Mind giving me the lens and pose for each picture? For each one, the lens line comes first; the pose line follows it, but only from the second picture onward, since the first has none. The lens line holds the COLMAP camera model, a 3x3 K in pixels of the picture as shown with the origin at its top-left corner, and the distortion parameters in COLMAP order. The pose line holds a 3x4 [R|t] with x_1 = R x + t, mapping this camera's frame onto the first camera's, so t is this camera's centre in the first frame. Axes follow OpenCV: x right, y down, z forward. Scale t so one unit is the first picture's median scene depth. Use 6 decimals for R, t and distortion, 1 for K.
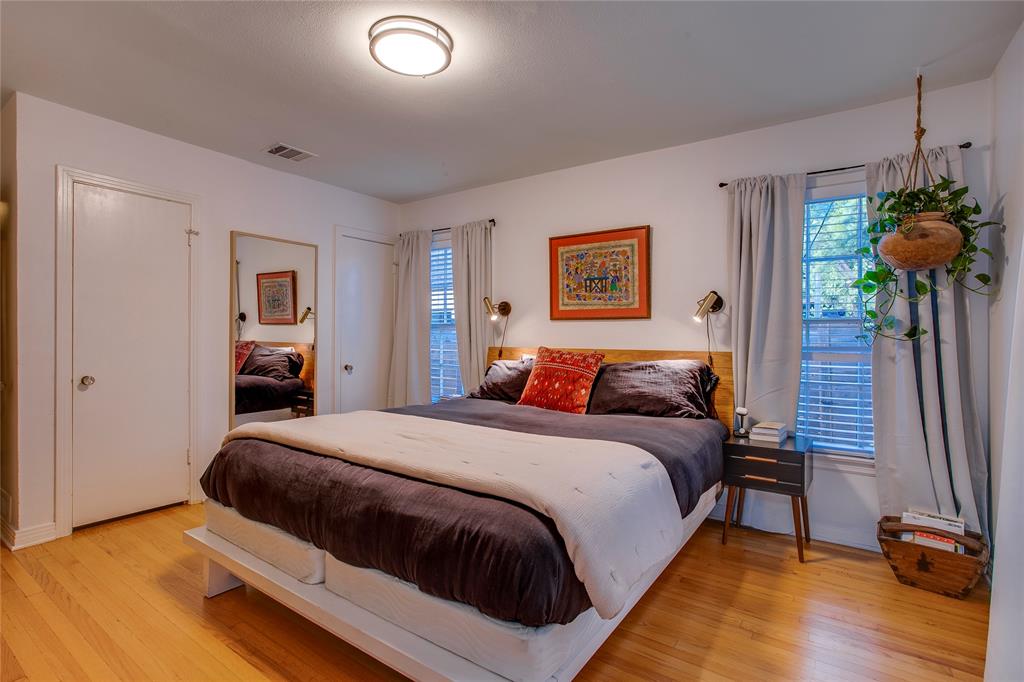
lens RADIAL K [[496.0, 0, 517.0], [0, 496.0, 340.7], [0, 0, 1]] dist [-0.065701, 0.033863]
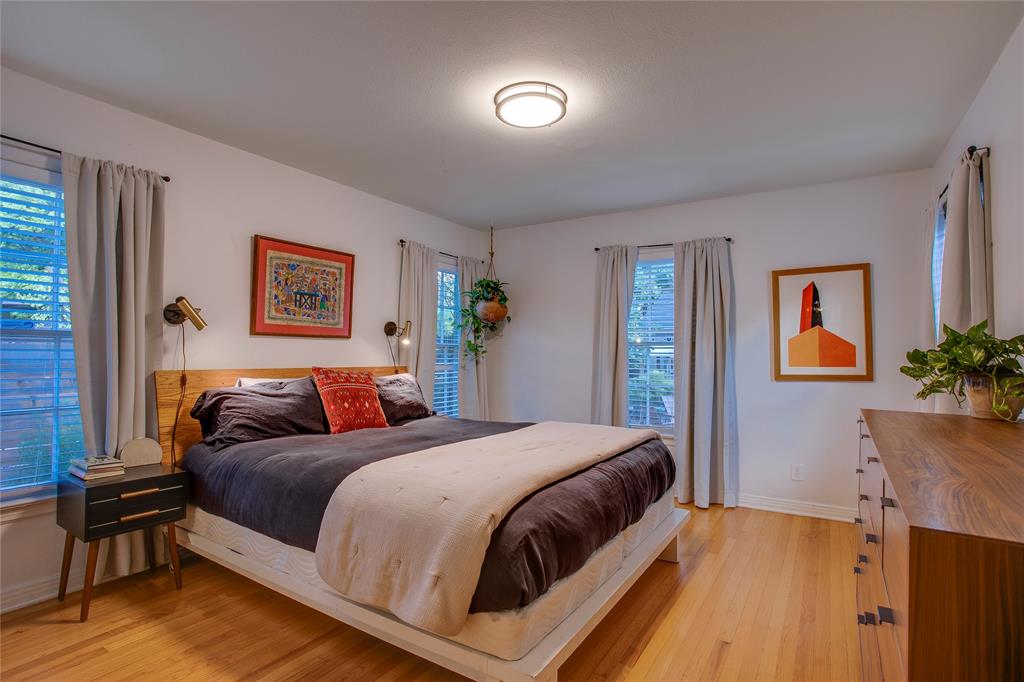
lens RADIAL K [[496.0, 0, 517.0], [0, 496.0, 340.7], [0, 0, 1]] dist [-0.065701, 0.033863]
pose [[-0.028194, 0.018931, 0.999423, -0.796996], [-0.004408, 0.999809, -0.019062, -0.019451], [-0.999593, -0.004943, -0.028105, 0.621640]]
